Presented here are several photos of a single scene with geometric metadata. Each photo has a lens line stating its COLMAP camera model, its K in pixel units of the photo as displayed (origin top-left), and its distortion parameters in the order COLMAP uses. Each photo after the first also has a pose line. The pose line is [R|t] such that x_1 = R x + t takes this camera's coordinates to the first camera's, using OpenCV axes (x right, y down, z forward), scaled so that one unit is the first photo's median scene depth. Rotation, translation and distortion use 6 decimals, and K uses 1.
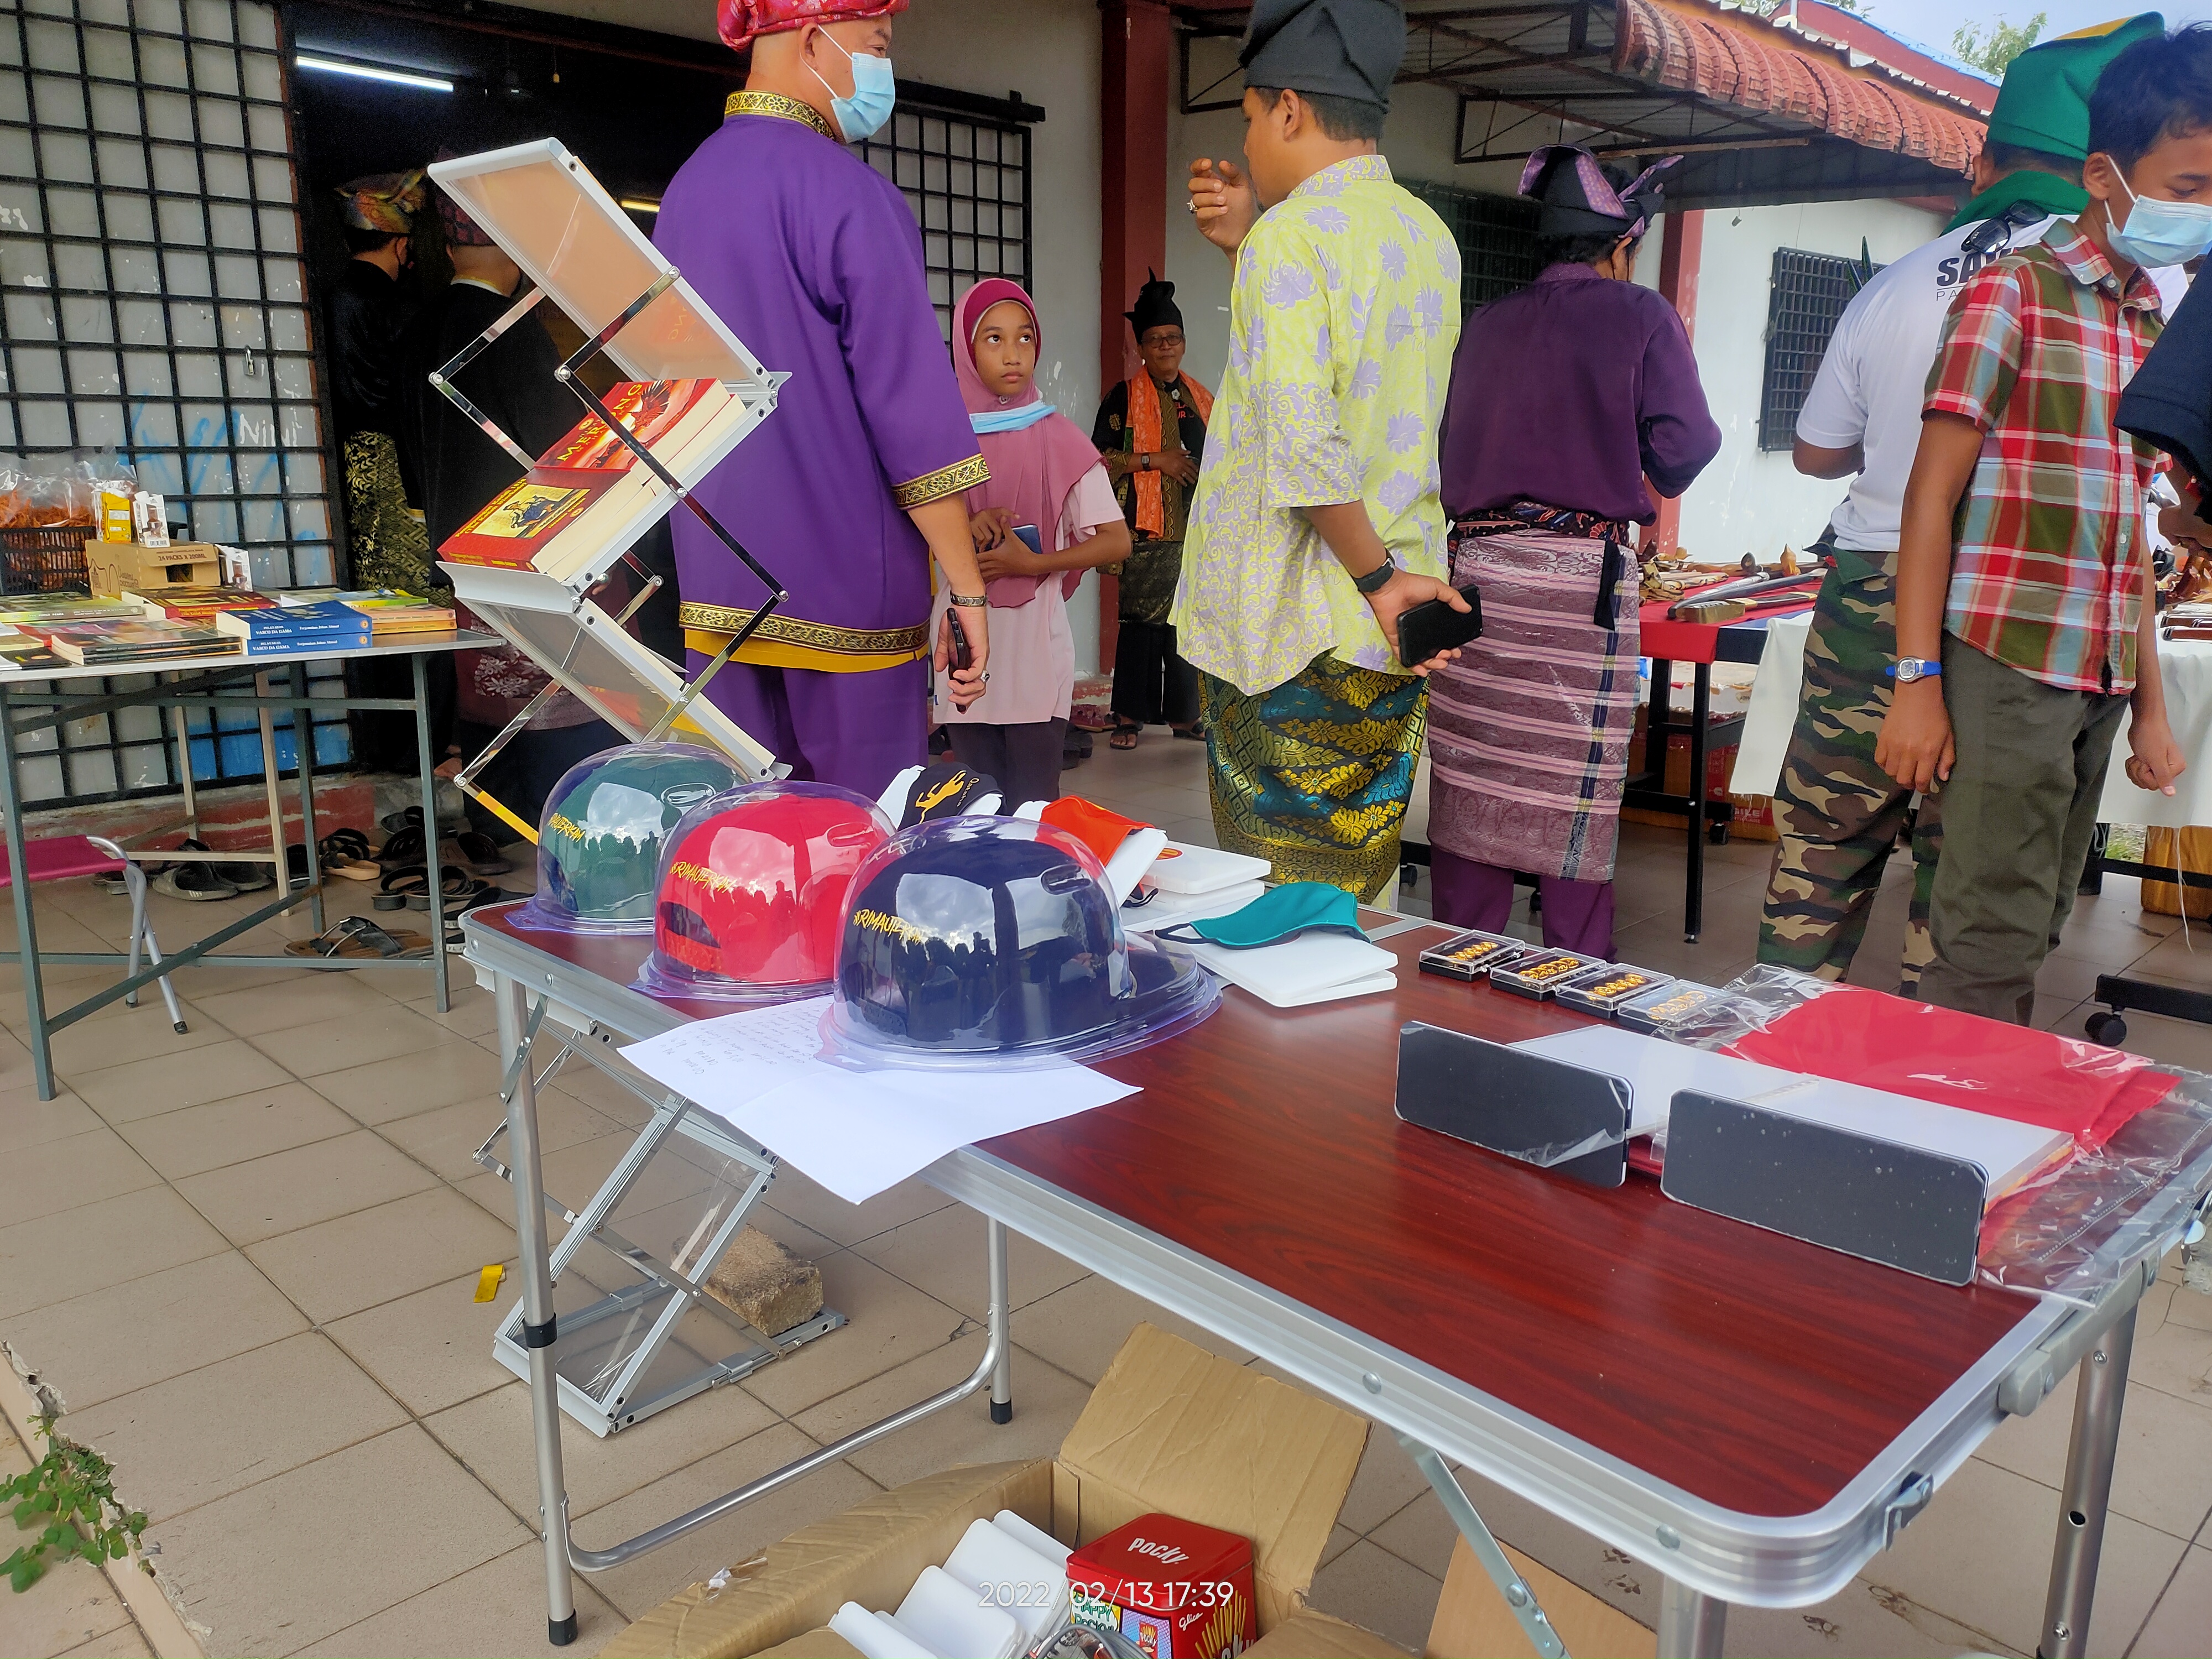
lens RADIAL K [[1691.4, 0, 1109.6], [0, 1691.4, 826.7], [0, 0, 1]] dist [0.031544, 0.002136]
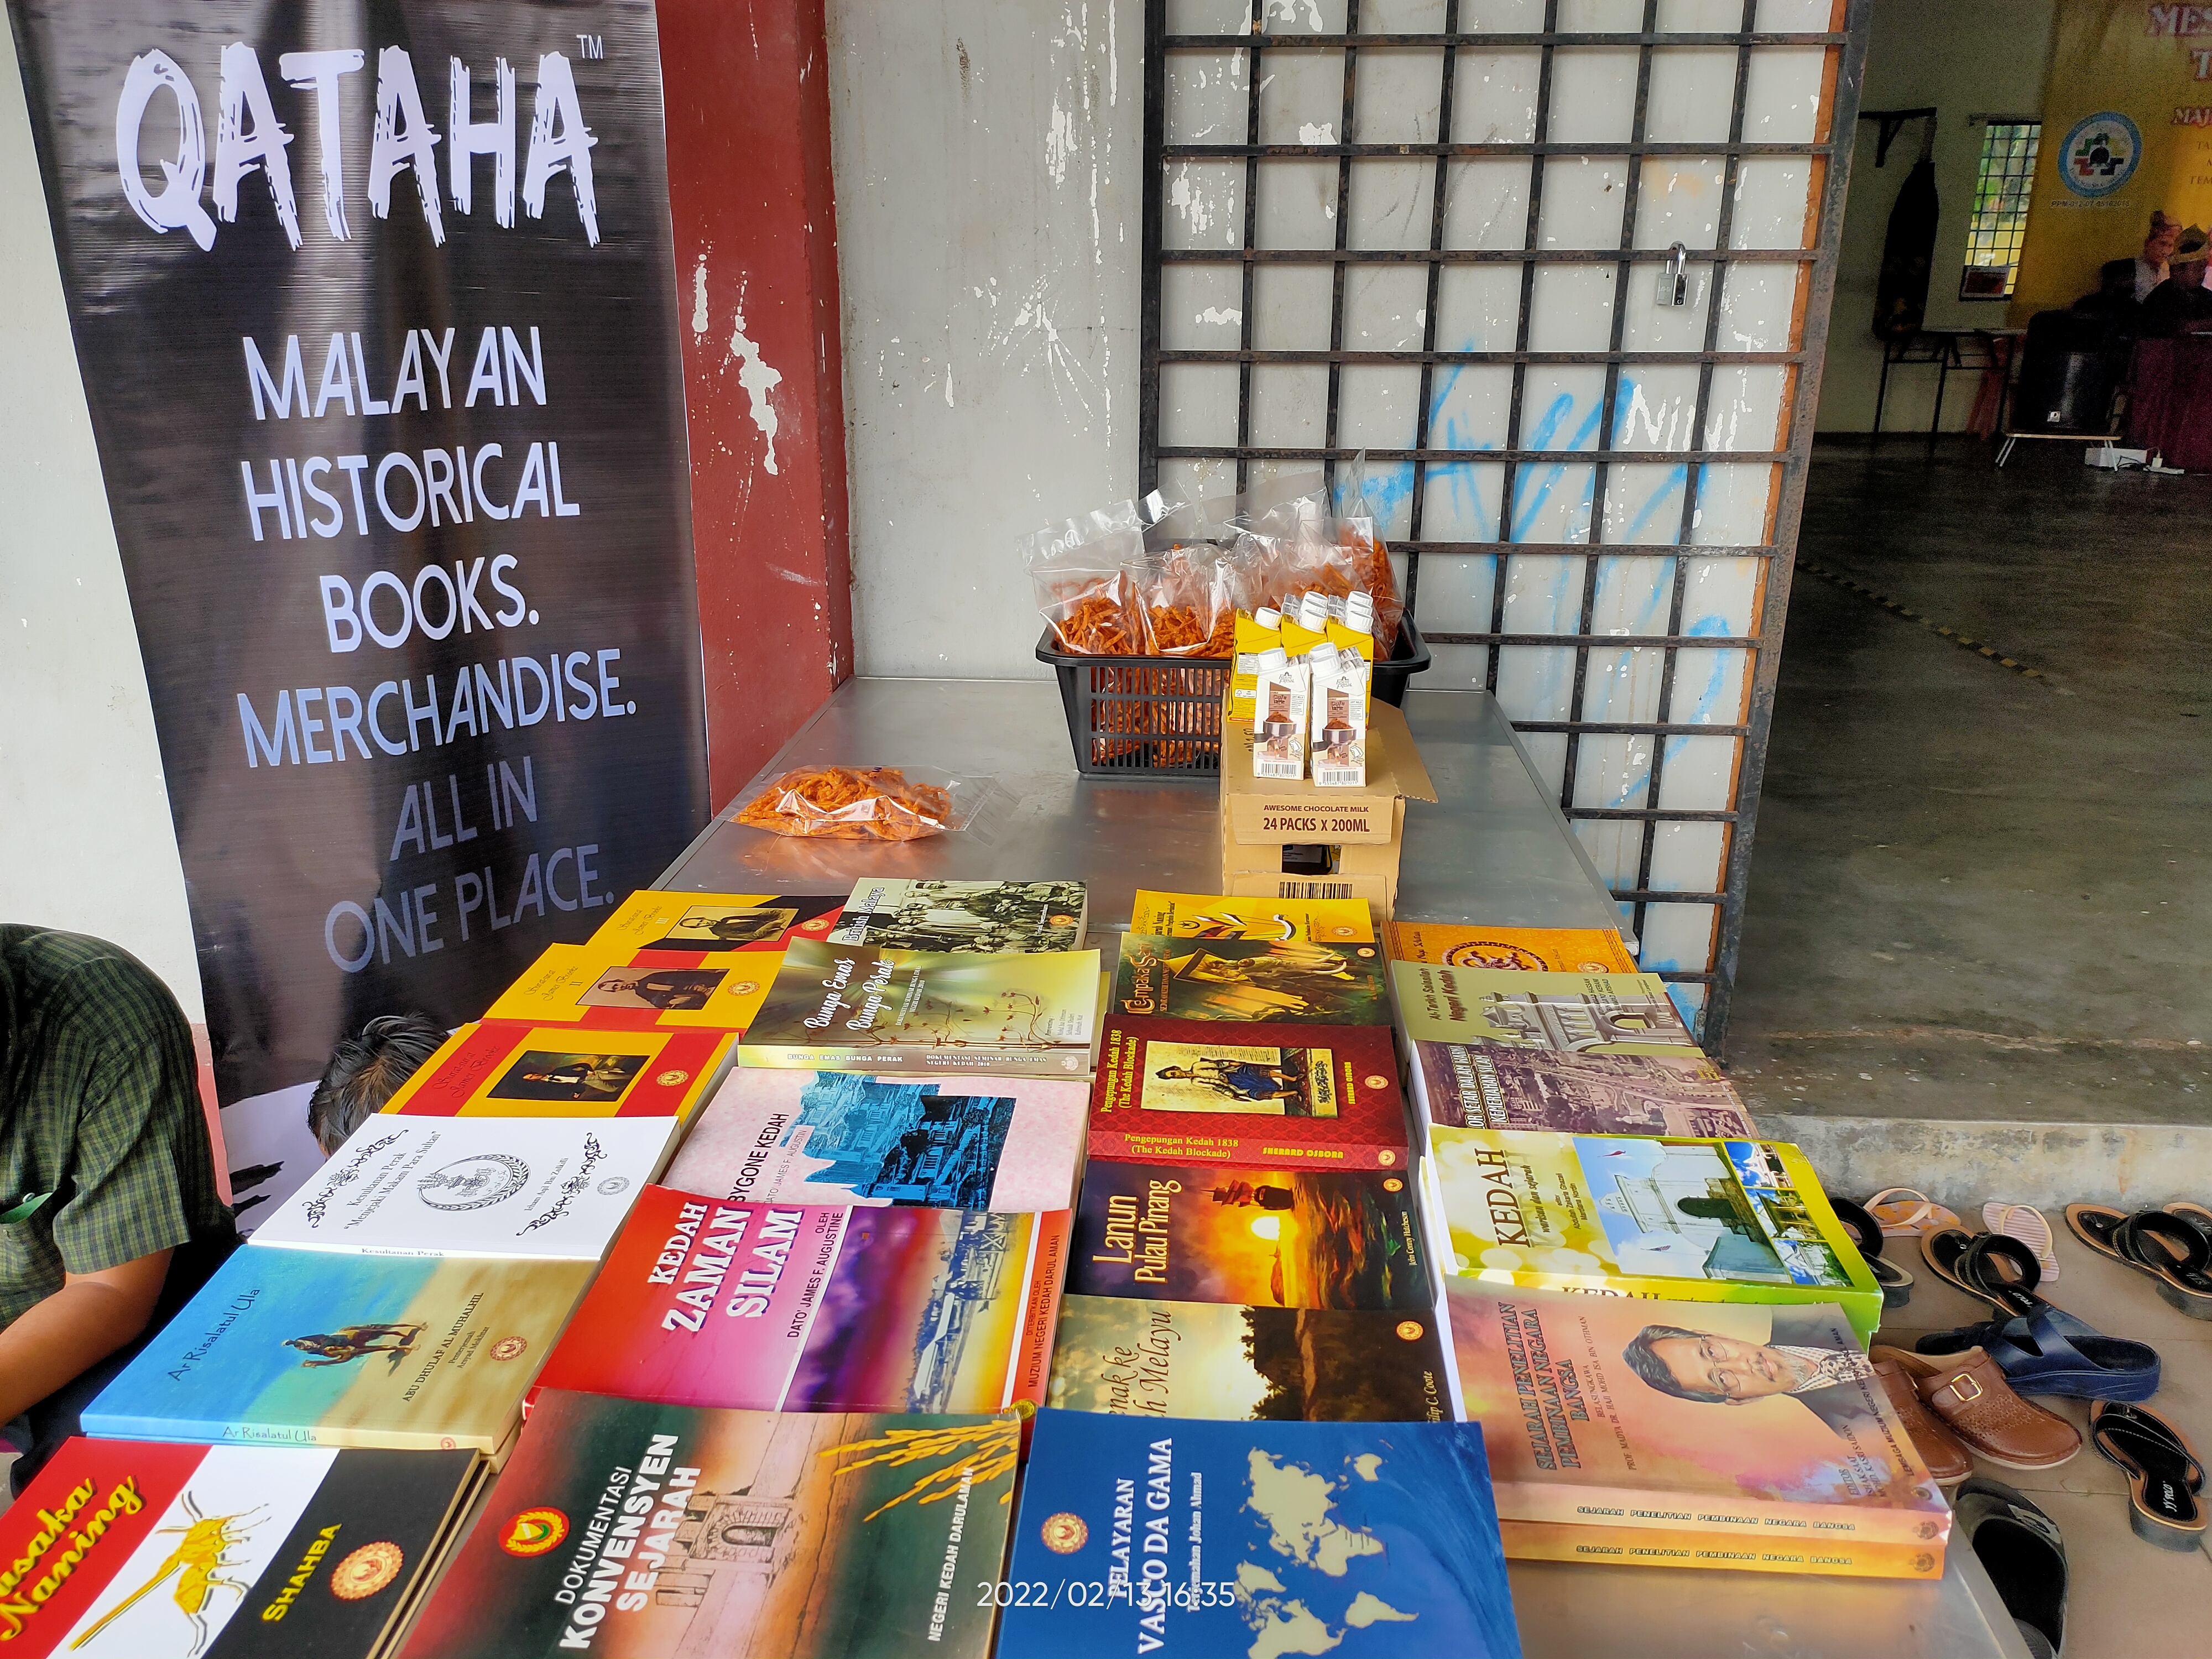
lens RADIAL K [[1691.4, 0, 1104.8], [0, 1691.4, 832.8], [0, 0, 1]] dist [0.031544, 0.002136]
pose [[0.660911, 0.250097, -0.707564, -0.232056], [-0.172792, 0.968217, 0.180829, -0.180386], [0.730301, 0.002749, 0.683120, 0.557834]]
